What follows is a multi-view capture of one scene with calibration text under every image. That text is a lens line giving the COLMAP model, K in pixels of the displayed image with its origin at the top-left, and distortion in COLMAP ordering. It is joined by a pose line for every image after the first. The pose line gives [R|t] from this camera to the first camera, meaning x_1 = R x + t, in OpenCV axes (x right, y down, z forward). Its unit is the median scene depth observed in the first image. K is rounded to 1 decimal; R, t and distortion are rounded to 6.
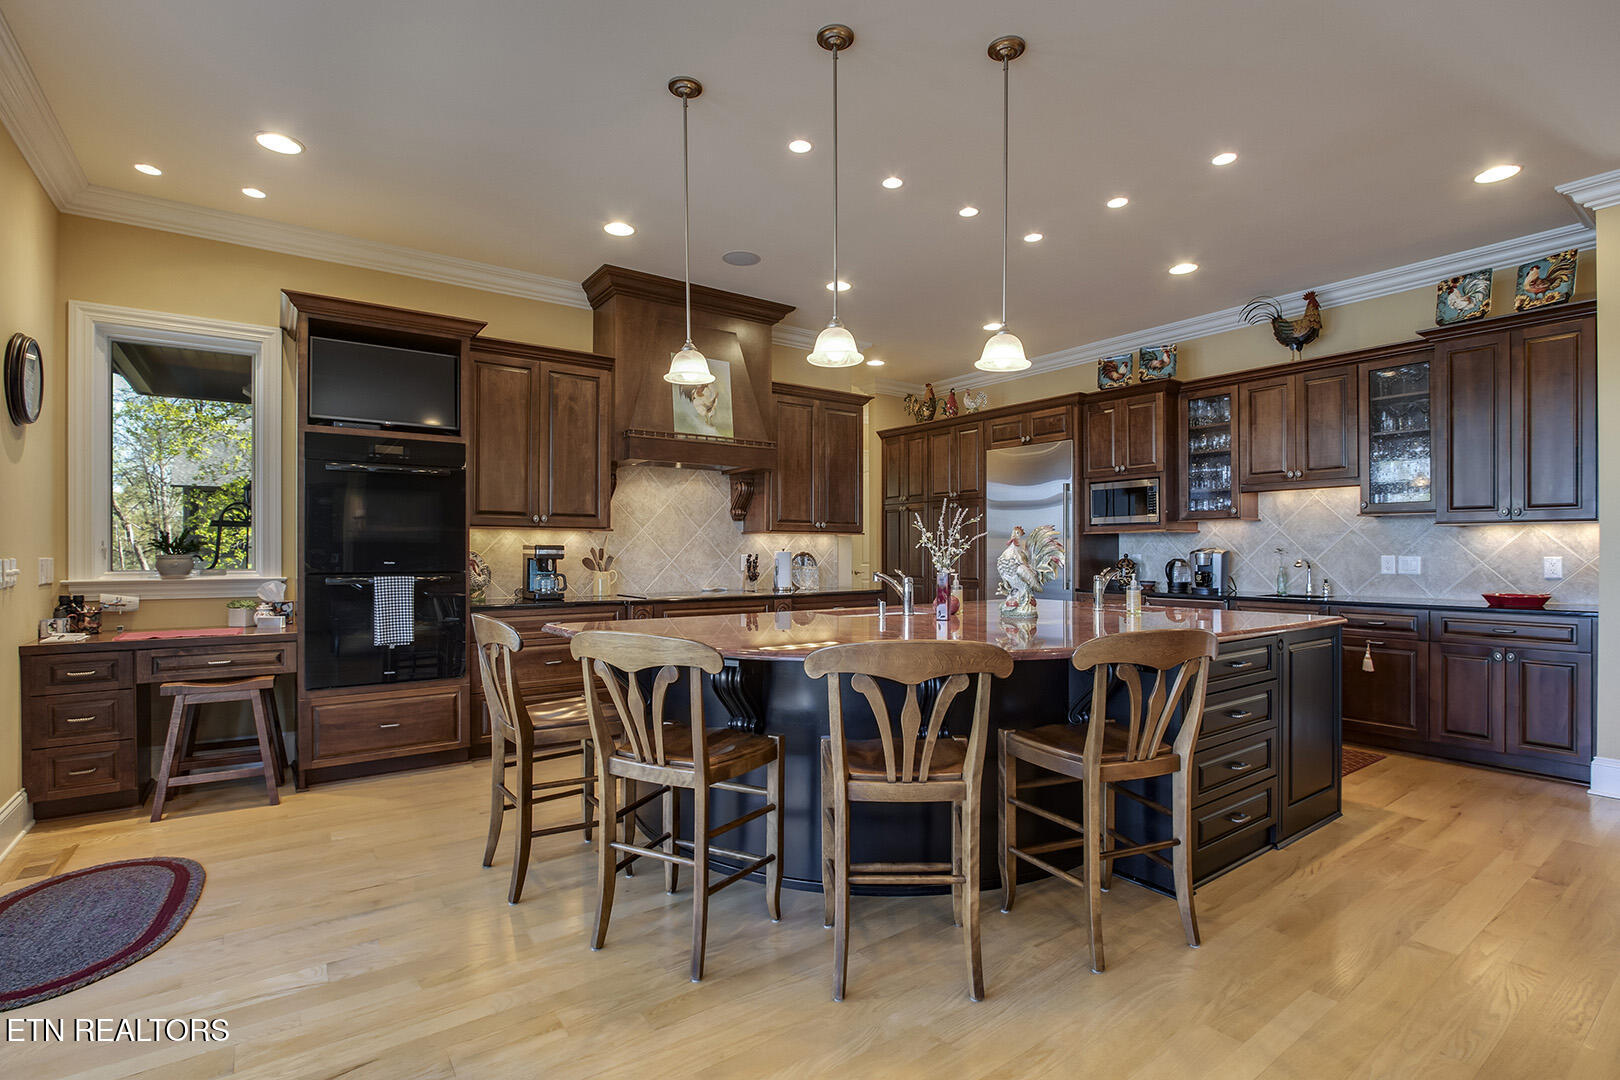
lens RADIAL K [[758.8, 0, 813.4], [0, 758.8, 551.1], [0, 0, 1]] dist [-0.029325, 0.006538]
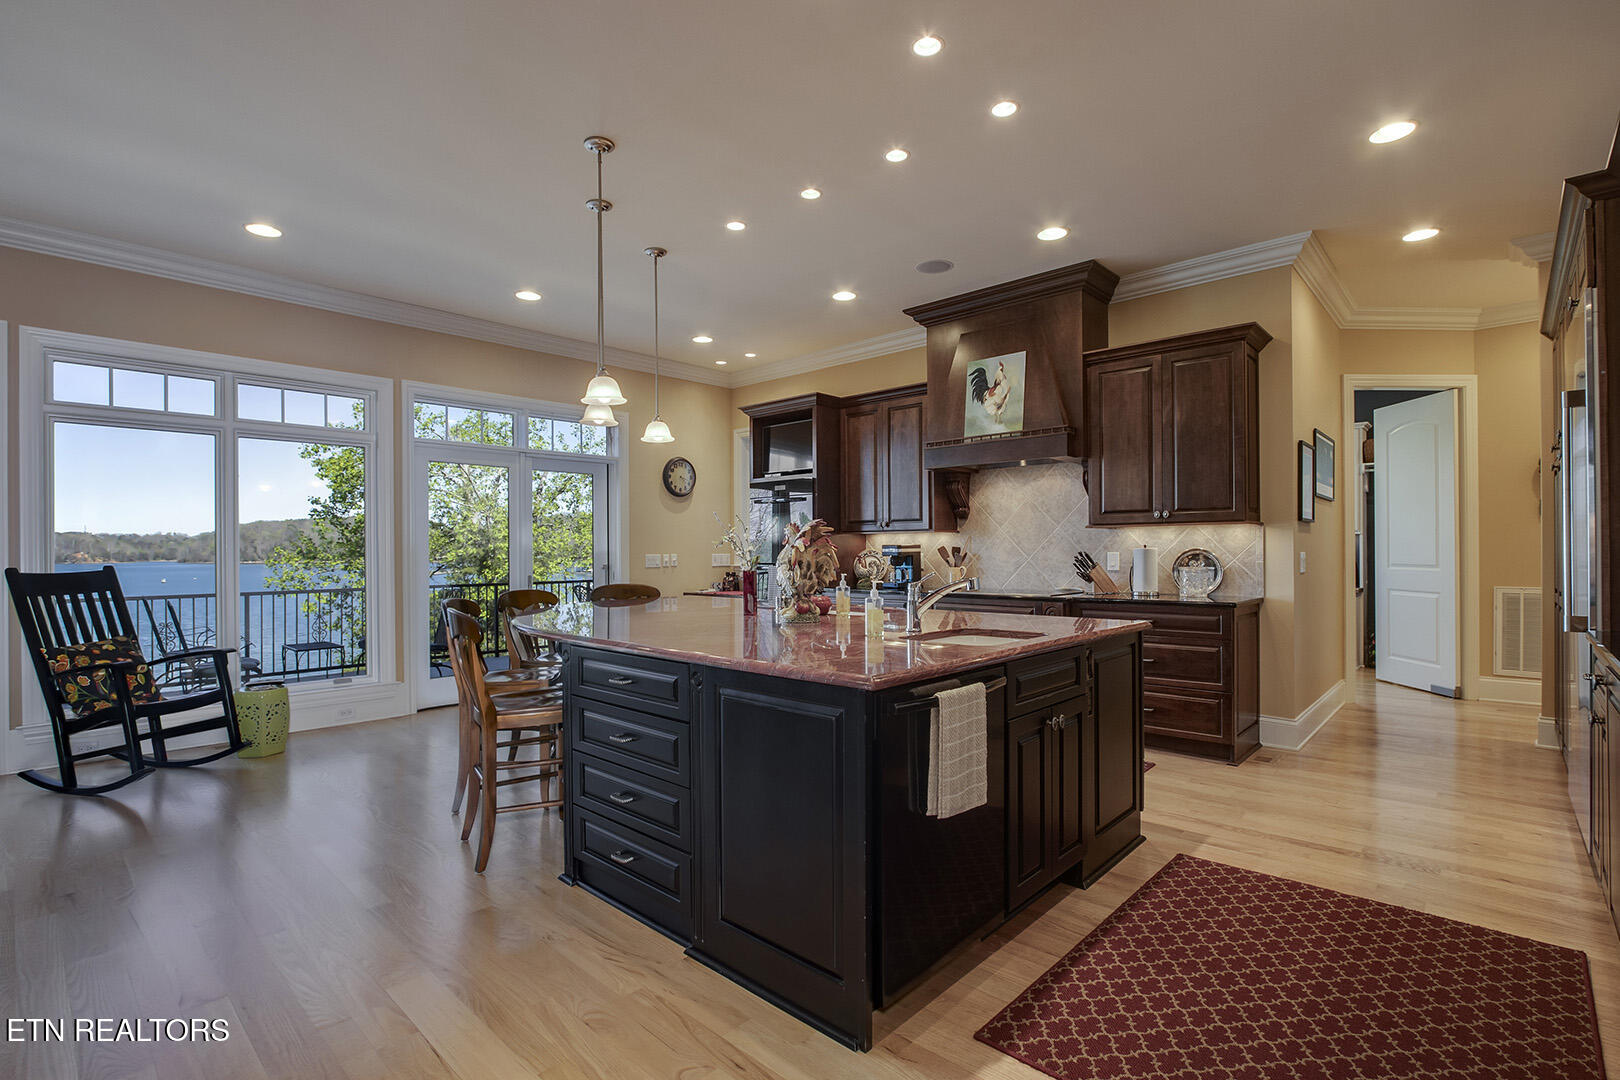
lens RADIAL K [[758.8, 0, 813.4], [0, 758.8, 551.1], [0, 0, 1]] dist [-0.029325, 0.006538]
pose [[0.192591, -0.000432, -0.981279, 0.796489], [0.006117, 0.999981, 0.000761, 0.000636], [0.981260, -0.006149, 0.192590, 0.568942]]
